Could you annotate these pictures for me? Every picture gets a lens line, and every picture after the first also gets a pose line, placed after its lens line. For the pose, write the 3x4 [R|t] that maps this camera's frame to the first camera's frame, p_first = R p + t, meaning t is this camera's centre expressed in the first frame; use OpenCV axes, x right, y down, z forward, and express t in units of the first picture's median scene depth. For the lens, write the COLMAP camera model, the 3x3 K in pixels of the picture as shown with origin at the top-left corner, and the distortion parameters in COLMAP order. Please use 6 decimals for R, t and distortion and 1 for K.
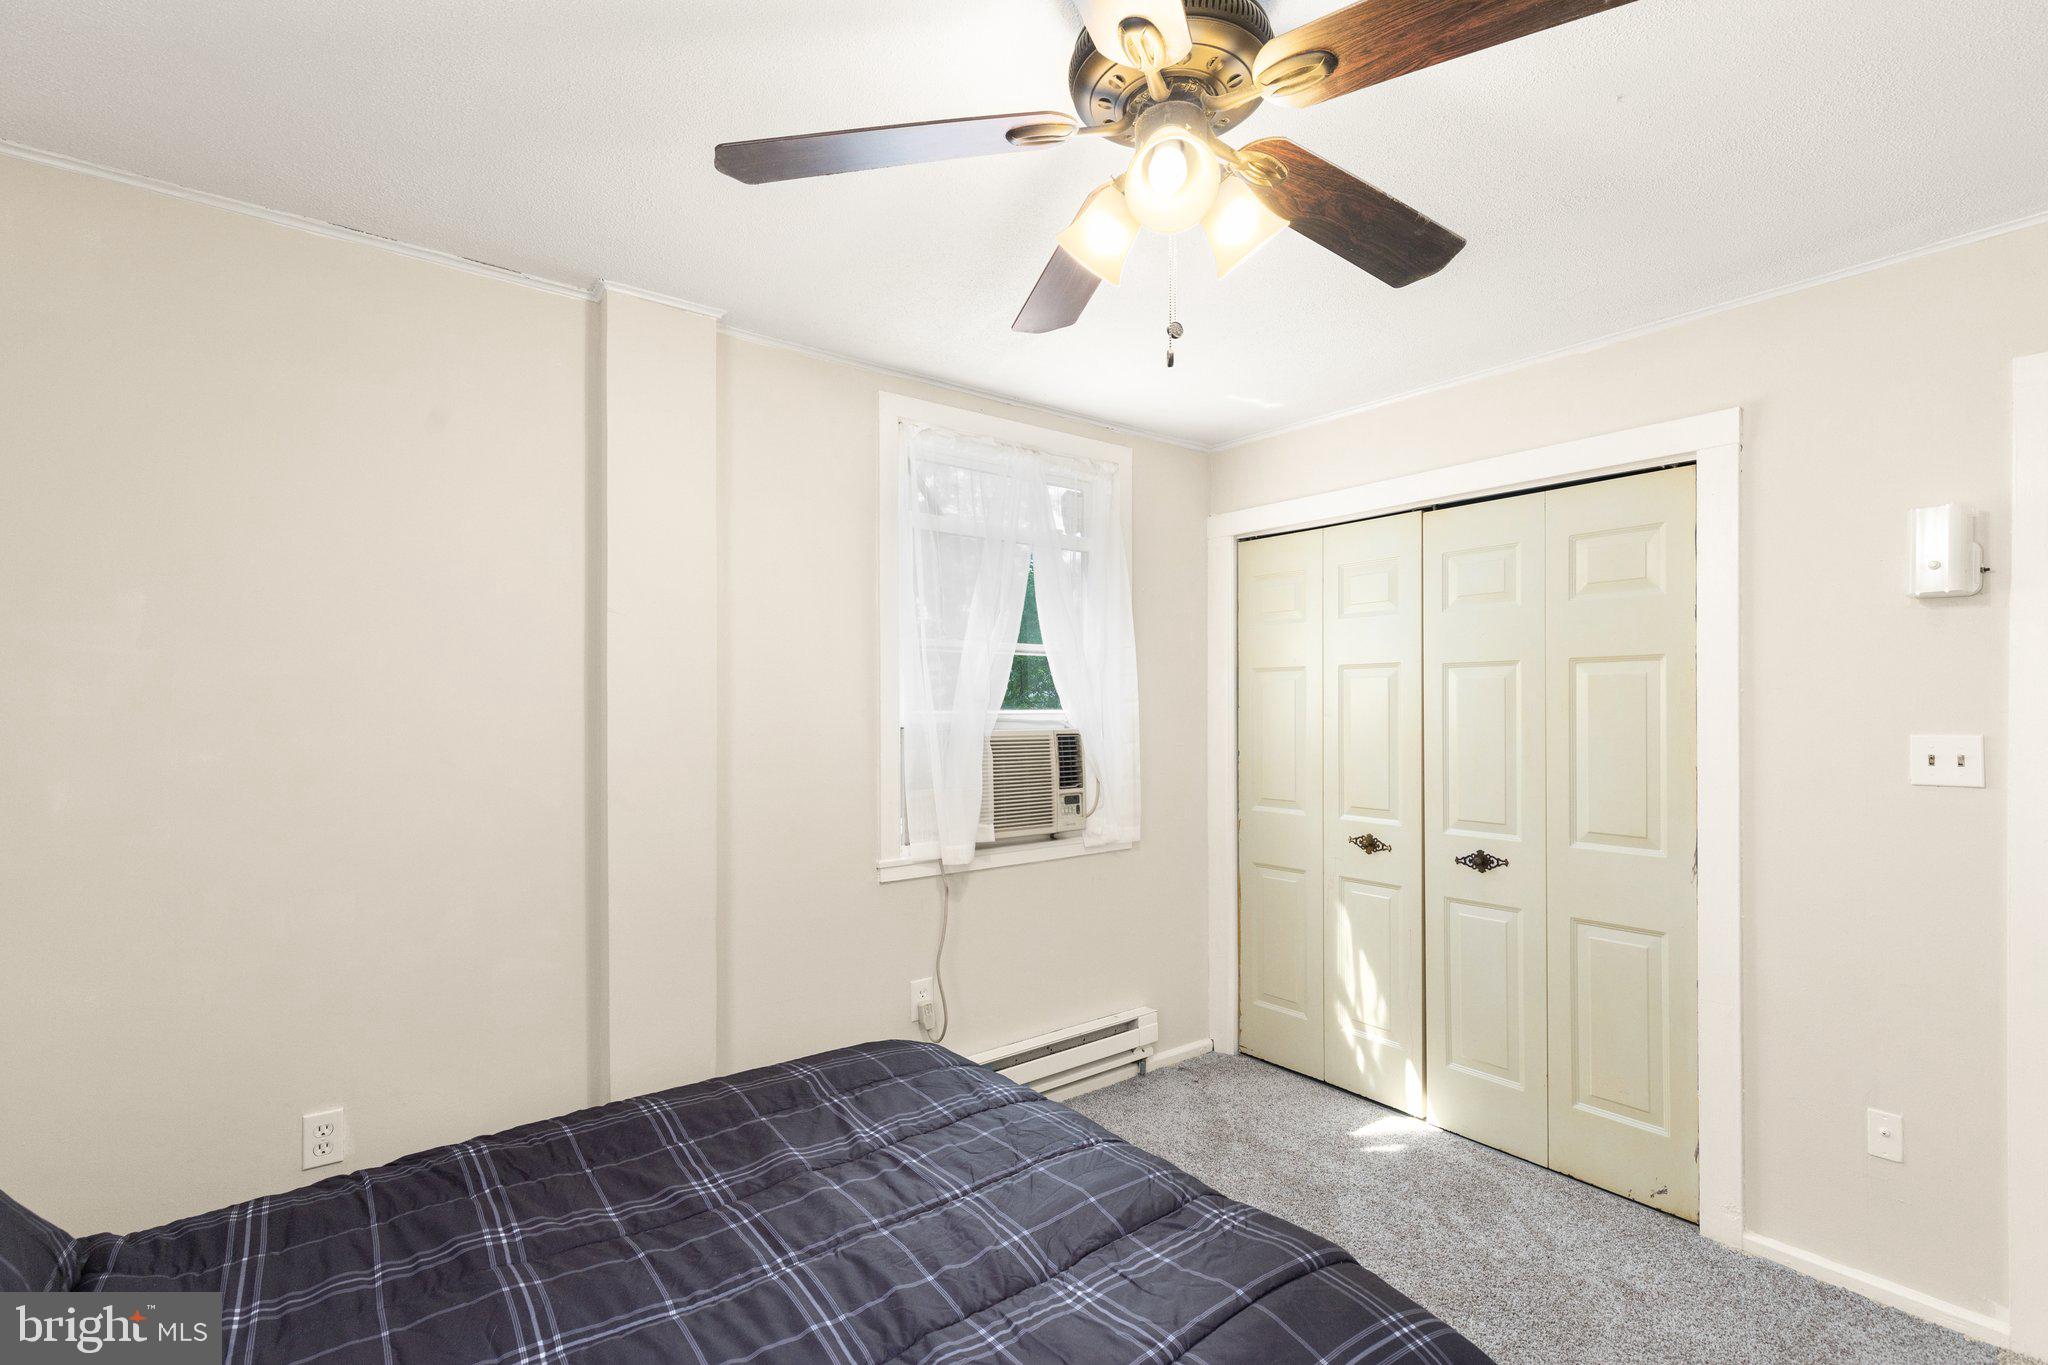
lens RADIAL K [[924.2, 0, 1017.3], [0, 924.2, 710.6], [0, 0, 1]] dist [0.002871, 0.000180]
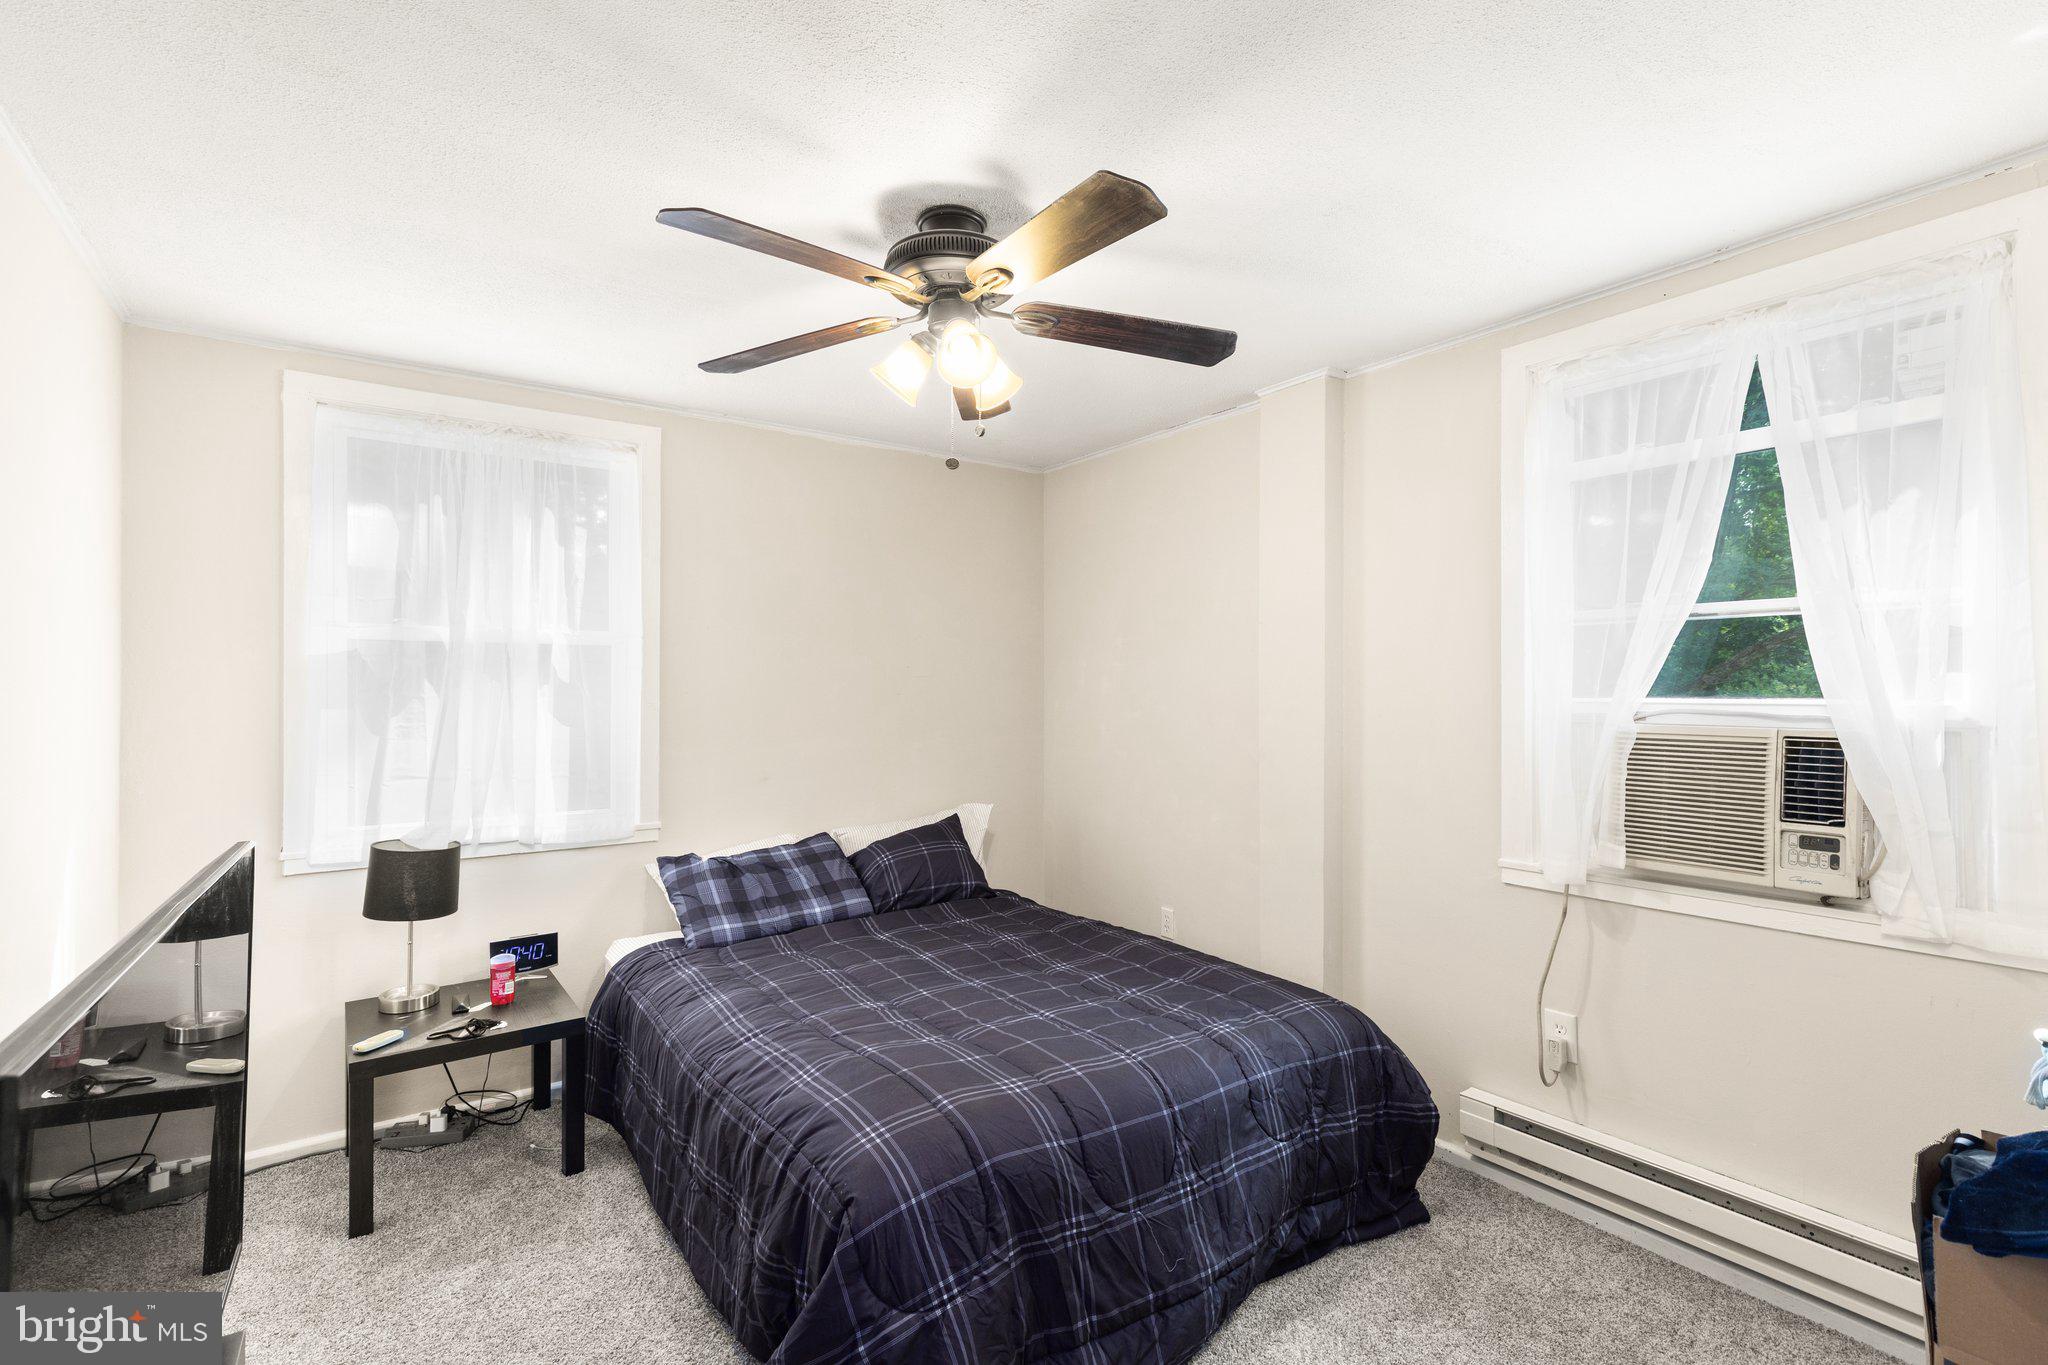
lens RADIAL K [[948.7, 0, 1024.0], [0, 948.7, 682.5], [0, 0, 1]] dist [0.002293, -0.000068]
pose [[-0.032670, -0.001095, -0.999466, 0.734175], [-0.003600, 0.999993, -0.000978, -0.010071], [0.999460, 0.003566, -0.032674, 0.496442]]
